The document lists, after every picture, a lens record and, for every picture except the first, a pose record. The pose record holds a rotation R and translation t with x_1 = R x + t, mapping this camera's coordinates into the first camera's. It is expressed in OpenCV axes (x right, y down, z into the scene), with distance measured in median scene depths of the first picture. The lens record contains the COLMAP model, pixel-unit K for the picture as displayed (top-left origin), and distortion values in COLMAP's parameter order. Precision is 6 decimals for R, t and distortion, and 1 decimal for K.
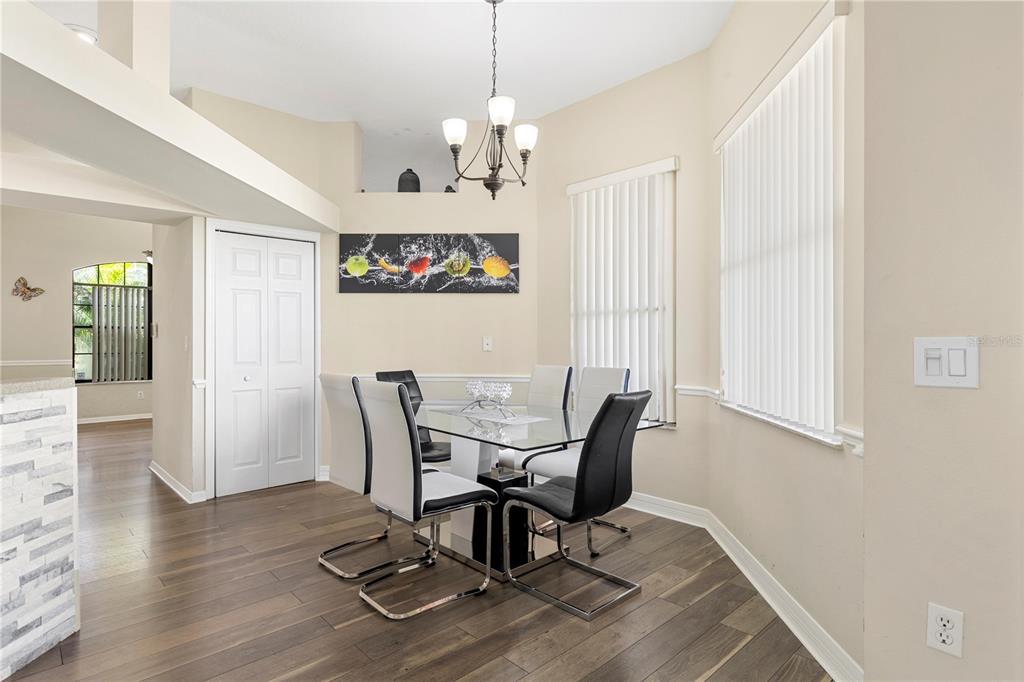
lens RADIAL K [[541.3, 0, 509.2], [0, 541.3, 338.3], [0, 0, 1]] dist [-0.025727, -0.001018]
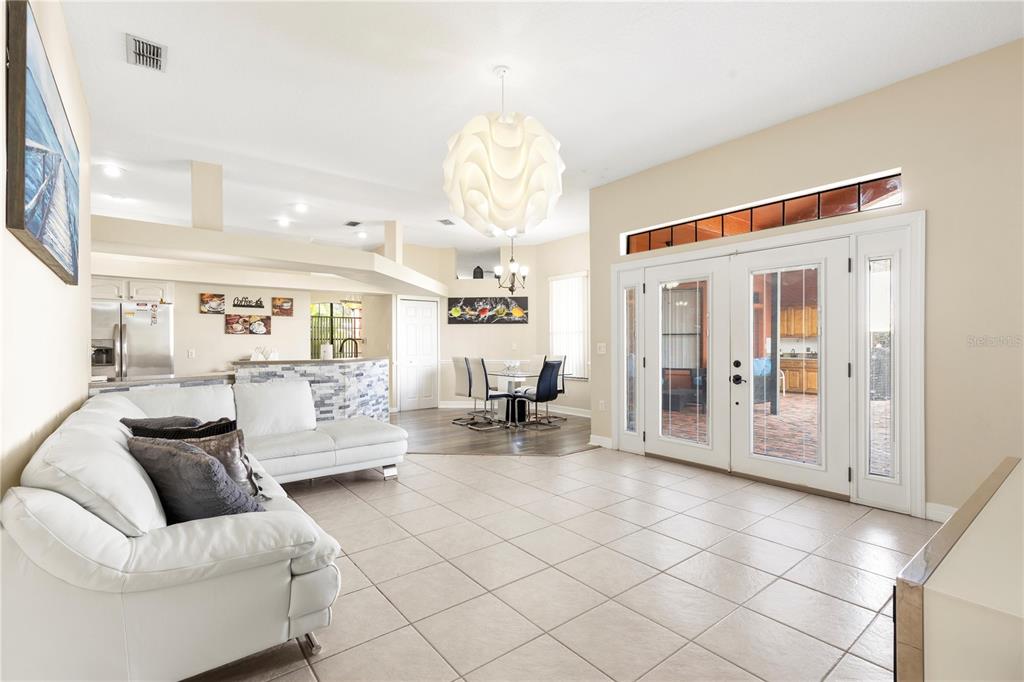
lens RADIAL K [[465.1, 0, 510.2], [0, 465.1, 344.8], [0, 0, 1]] dist [0.005463, -0.001459]
pose [[0.996699, -0.004086, -0.081080, 0.099628], [0.004355, 0.999986, 0.003131, -0.002450], [0.081066, -0.003474, 0.996703, -0.911932]]
